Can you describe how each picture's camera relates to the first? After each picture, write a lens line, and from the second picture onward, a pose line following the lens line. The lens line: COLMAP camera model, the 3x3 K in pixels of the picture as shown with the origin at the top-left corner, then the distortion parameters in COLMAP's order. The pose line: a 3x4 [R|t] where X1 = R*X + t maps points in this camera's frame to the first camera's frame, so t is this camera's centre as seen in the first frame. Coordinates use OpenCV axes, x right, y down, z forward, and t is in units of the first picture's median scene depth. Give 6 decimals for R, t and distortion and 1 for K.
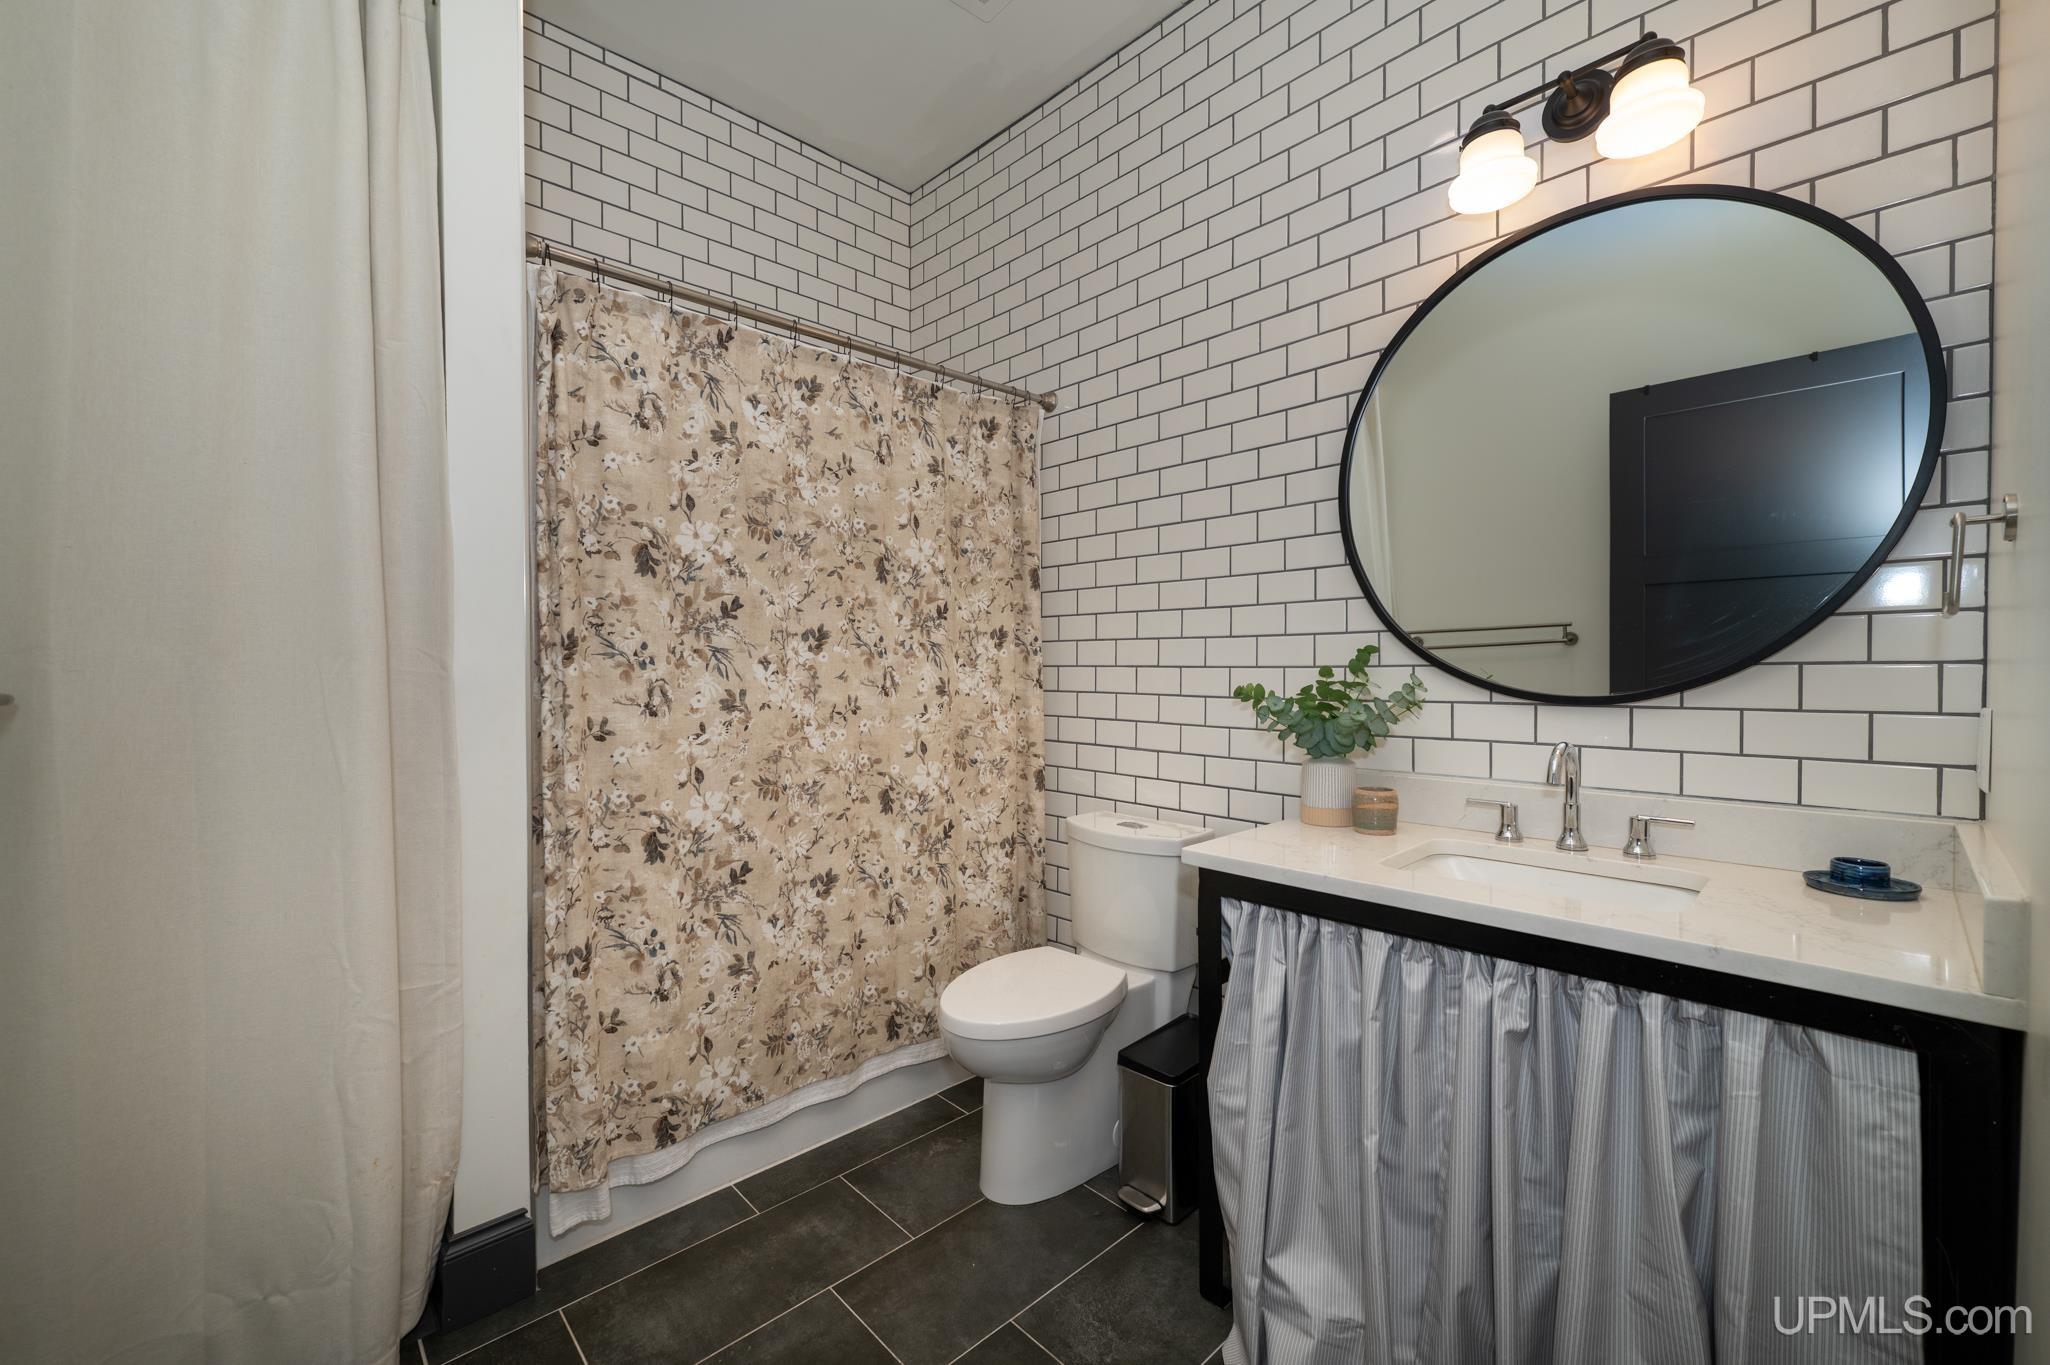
lens RADIAL K [[827.6, 0, 1022.3], [0, 827.6, 680.9], [0, 0, 1]] dist [0.000269, -0.000203]
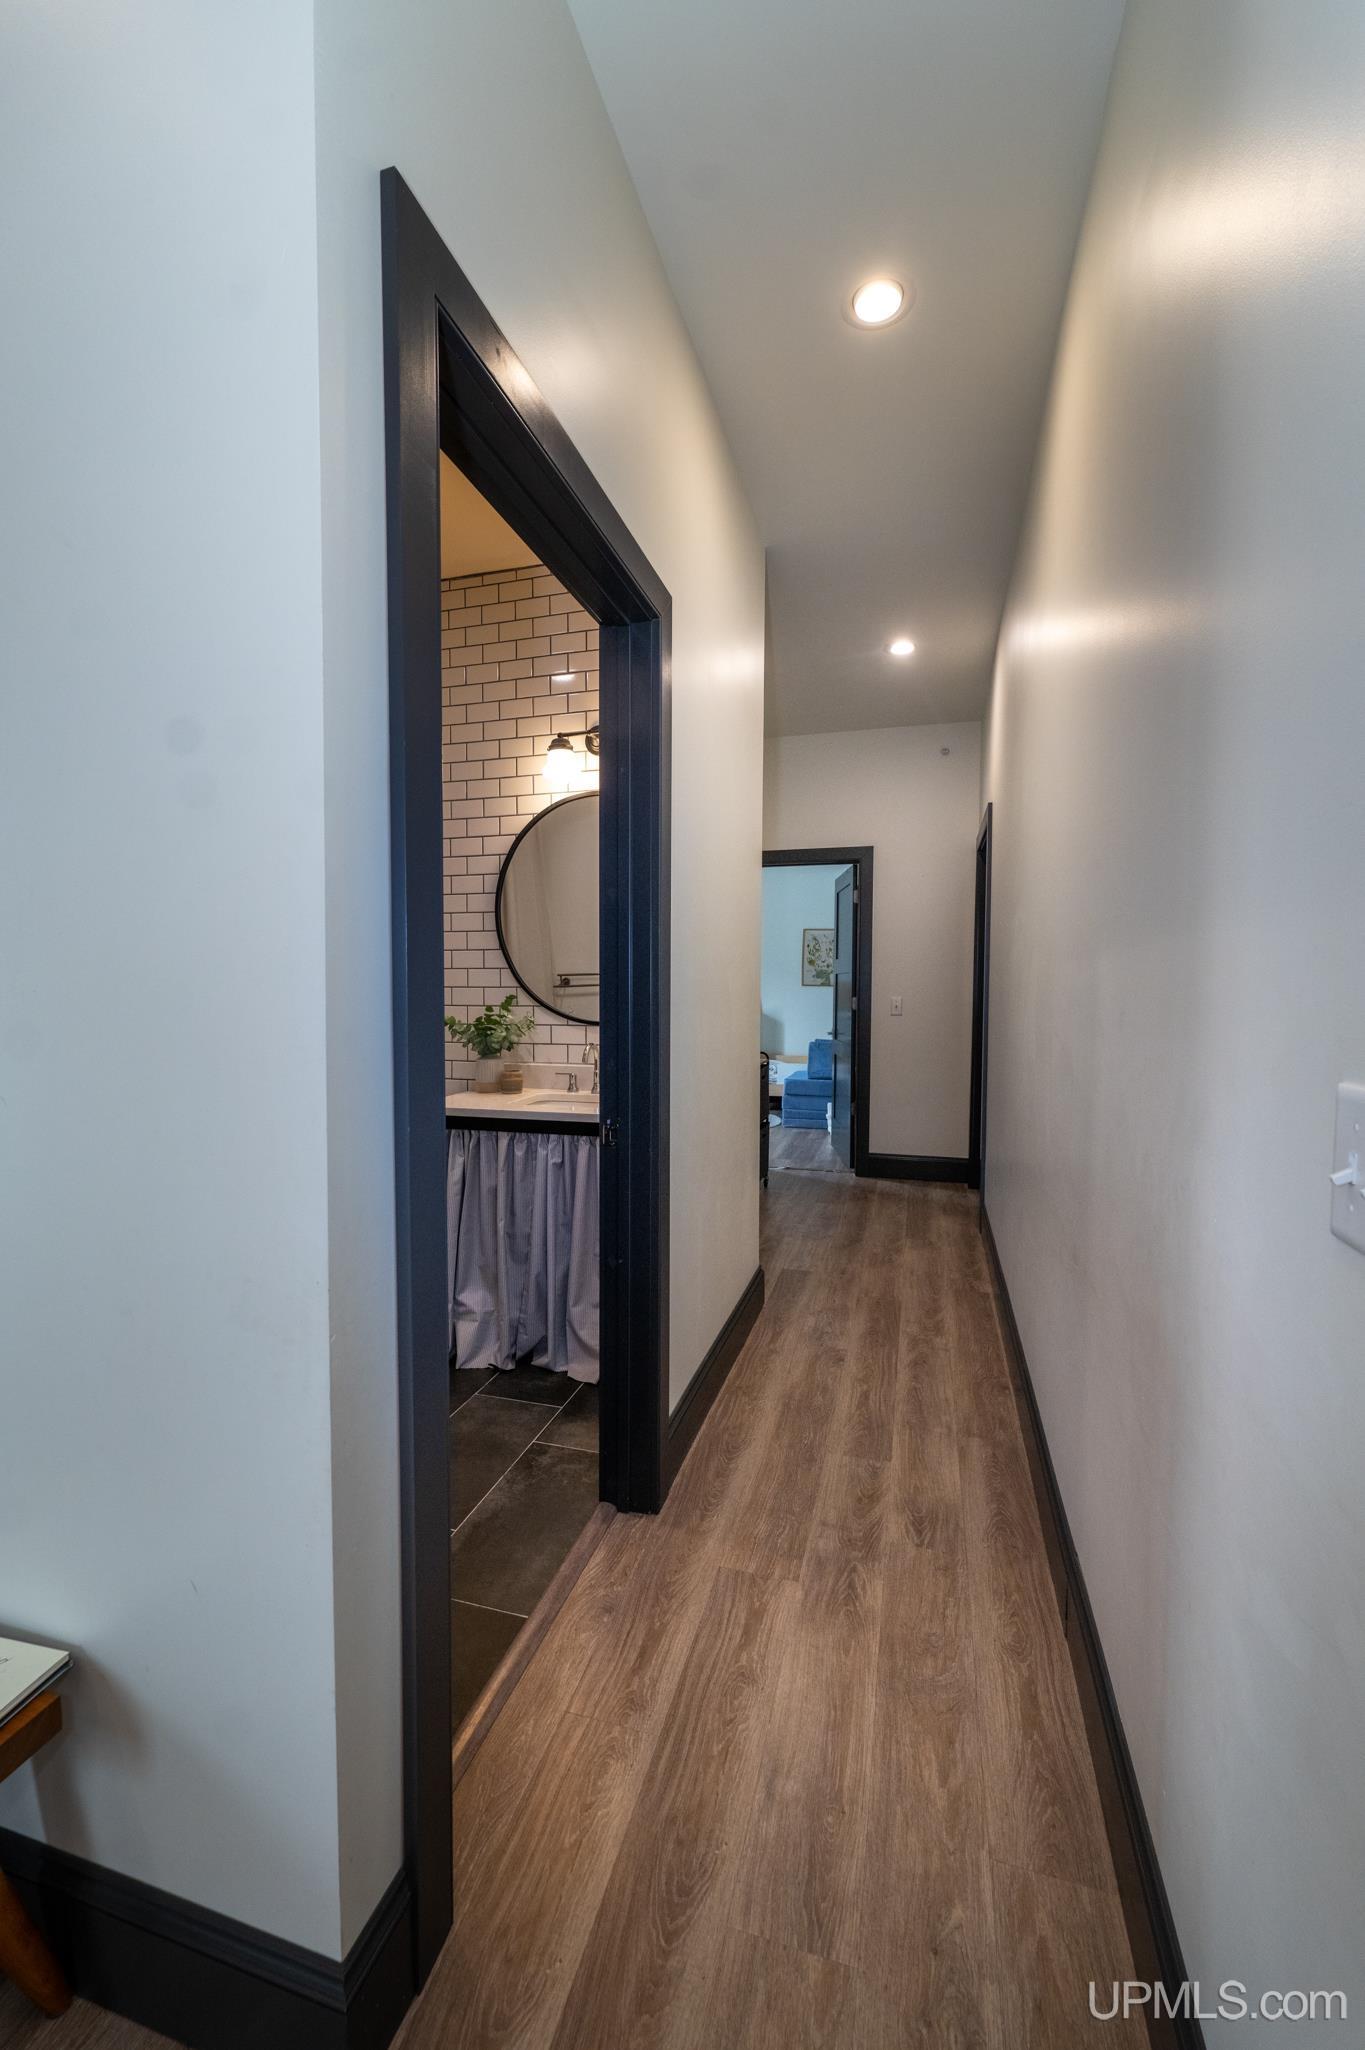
lens RADIAL K [[827.6, 0, 682.5], [0, 827.6, 1025.0], [0, 0, 1]] dist [0.000269, -0.000203]
pose [[0.862011, -0.018703, 0.506545, -0.202752], [0.001421, 0.999404, 0.034483, -0.041248], [-0.506888, -0.029005, 0.861524, -0.844585]]
